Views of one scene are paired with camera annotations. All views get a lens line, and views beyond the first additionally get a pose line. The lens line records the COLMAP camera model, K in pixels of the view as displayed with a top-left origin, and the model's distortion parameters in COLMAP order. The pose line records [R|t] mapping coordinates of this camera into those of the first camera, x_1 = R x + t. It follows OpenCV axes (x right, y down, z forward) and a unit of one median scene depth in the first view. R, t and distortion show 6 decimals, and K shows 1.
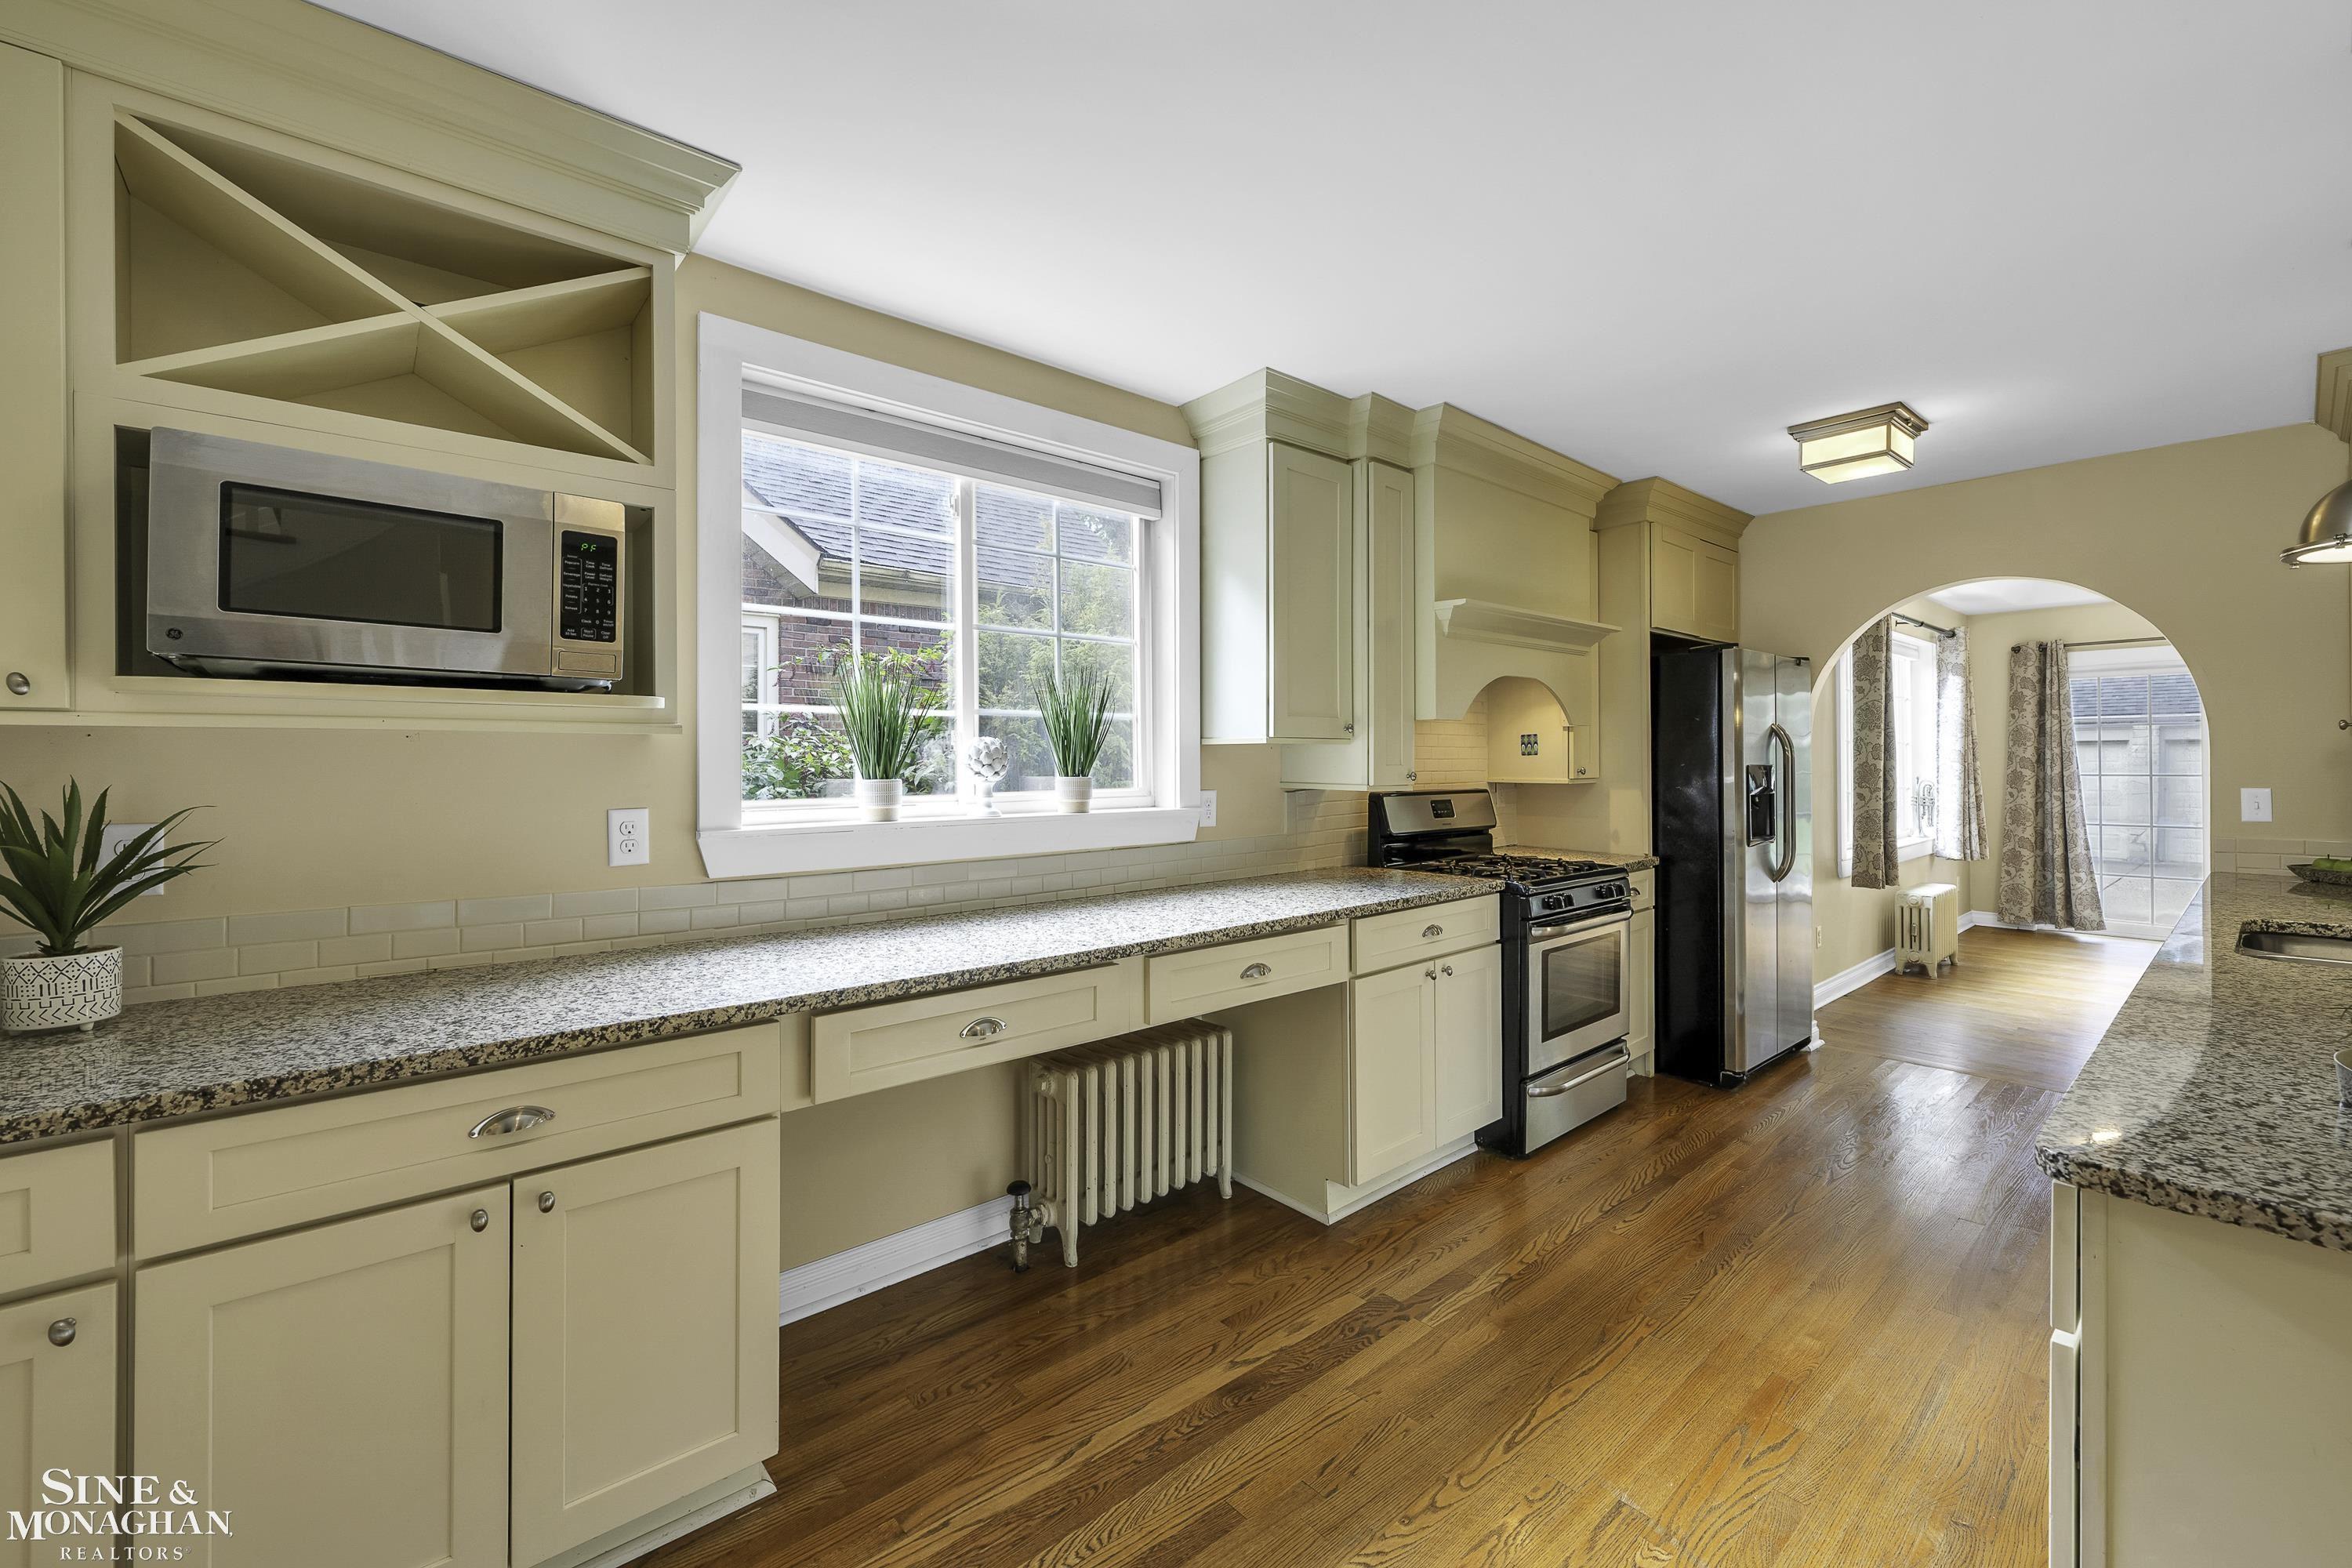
lens RADIAL K [[950.2, 0, 1185.0], [0, 950.2, 764.3], [0, 0, 1]] dist [0.000736, -0.000006]
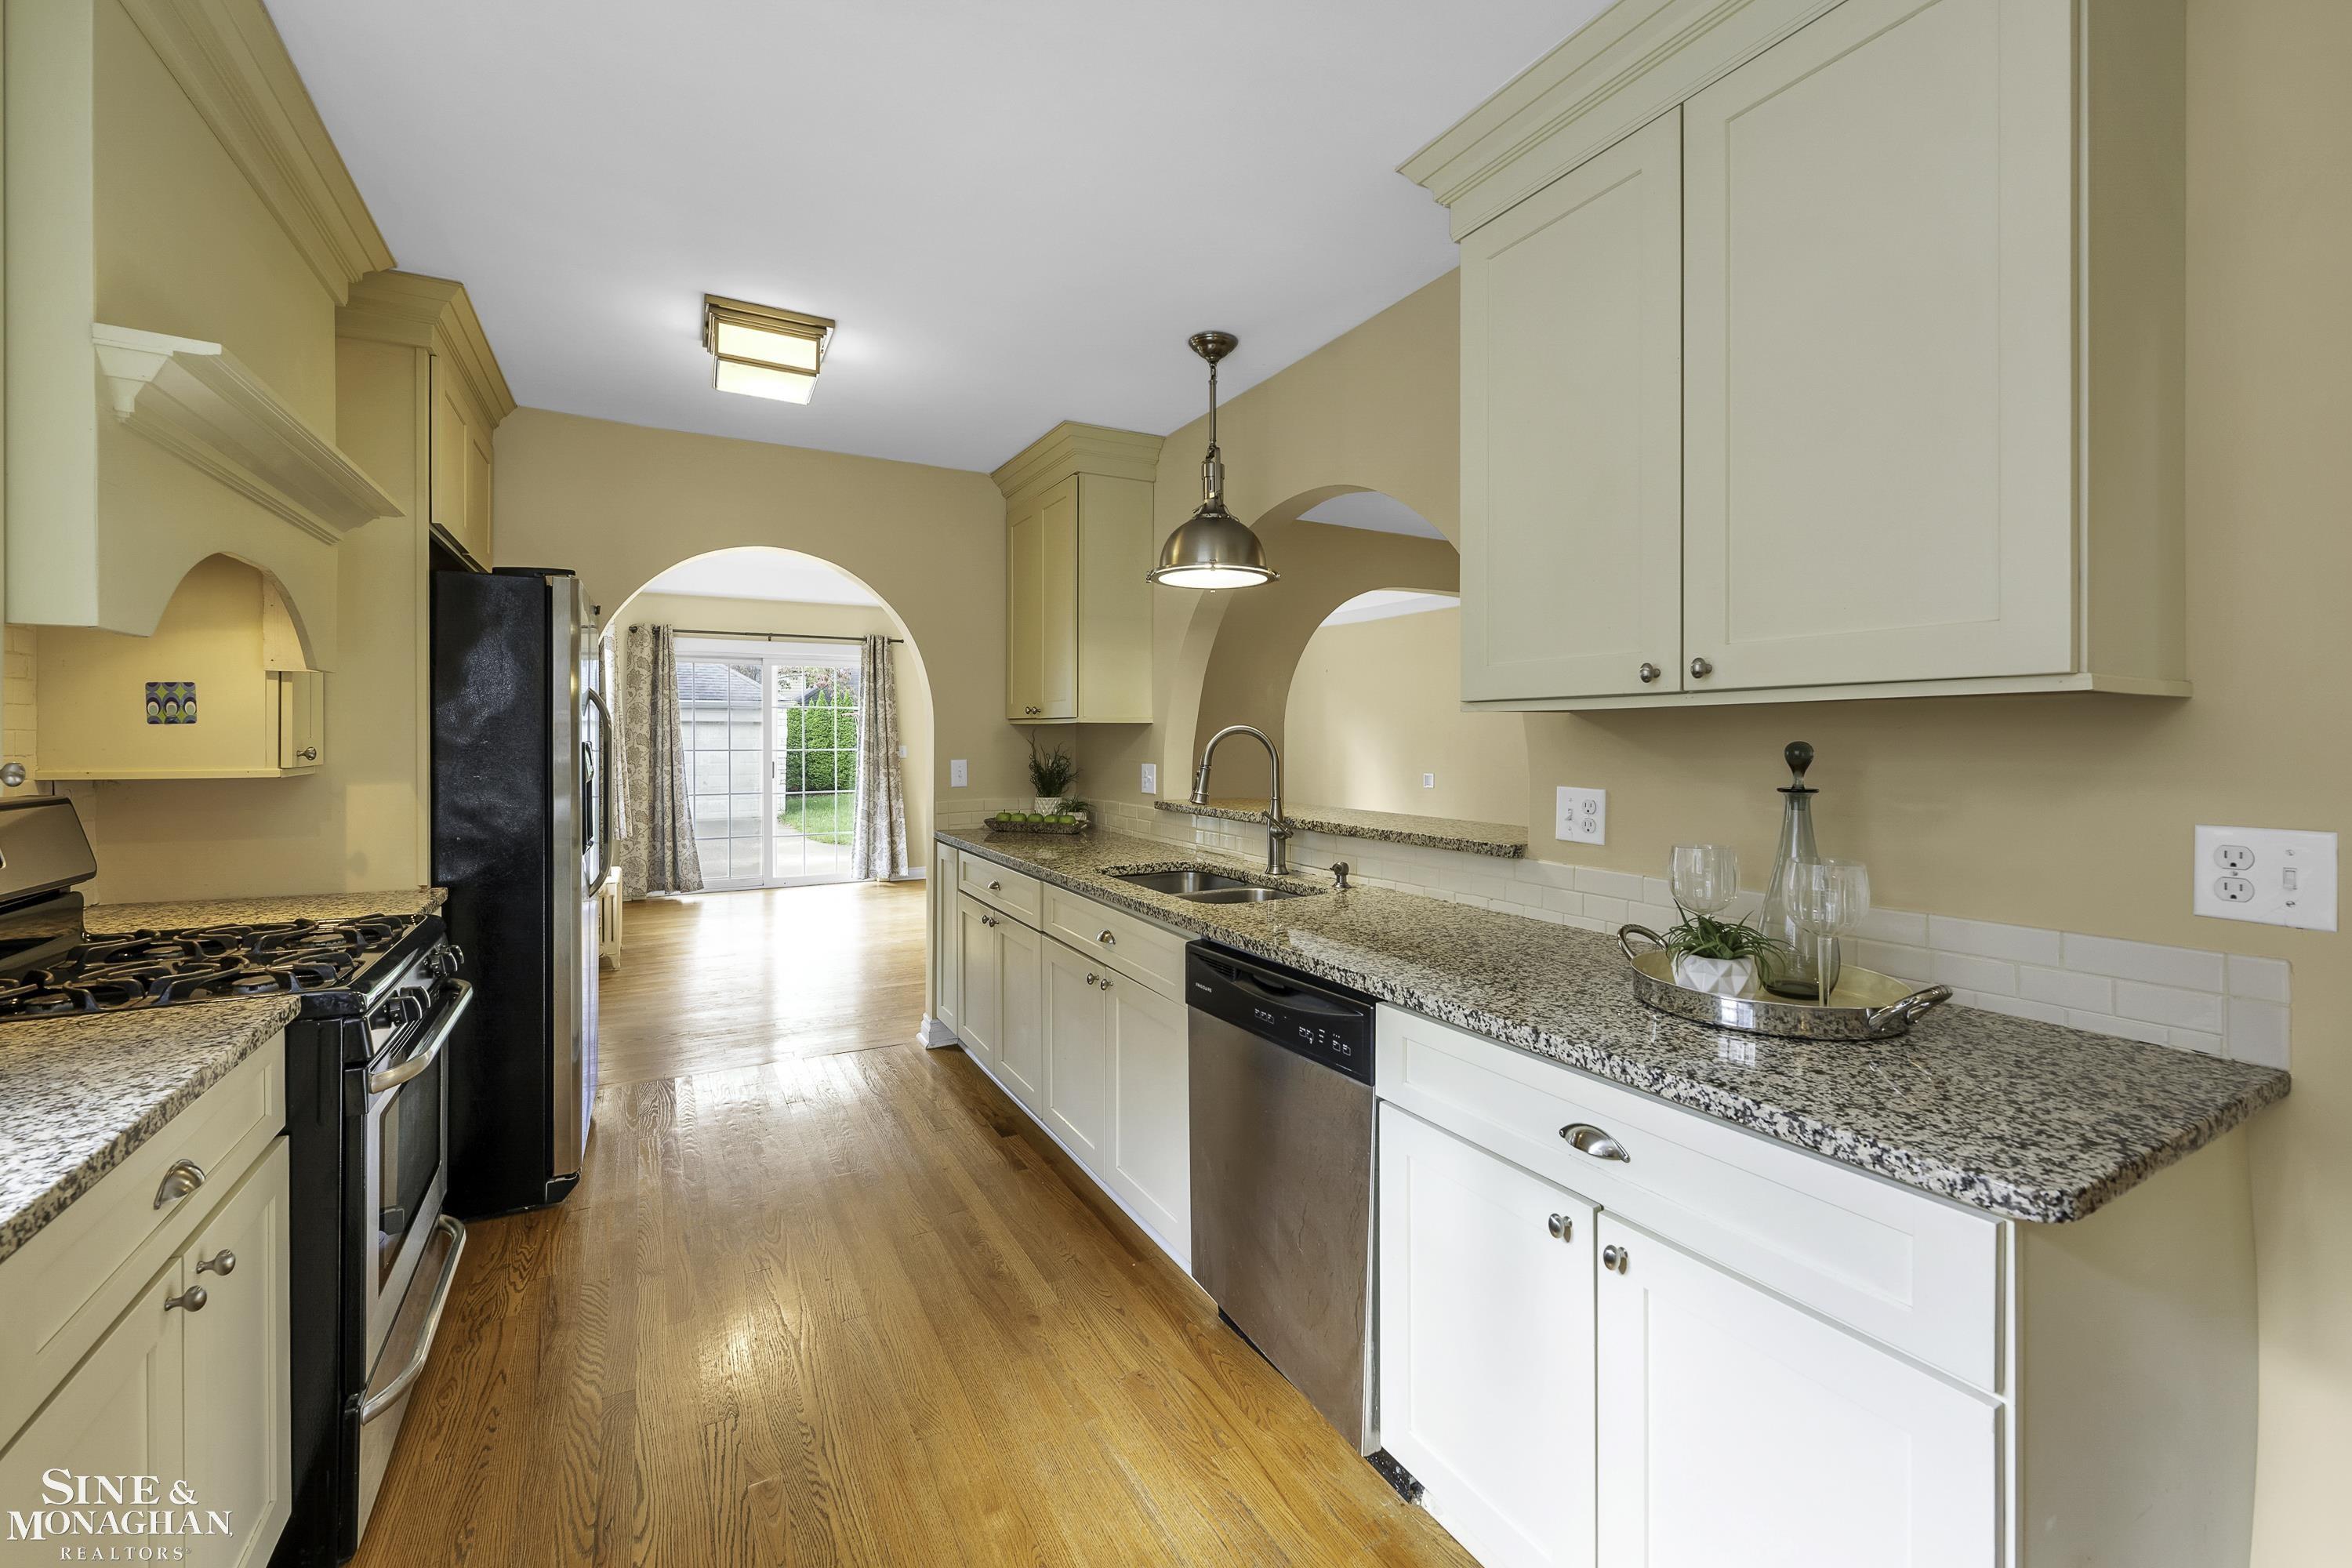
lens RADIAL K [[952.1, 0, 1174.5], [0, 952.1, 740.4], [0, 0, 1]] dist [-0.001233, -0.000089]
pose [[0.206479, -0.000407, 0.978451, -0.029313], [0.001161, 0.999999, 0.000170, -0.000359], [-0.978450, 0.001101, 0.206480, 0.535055]]
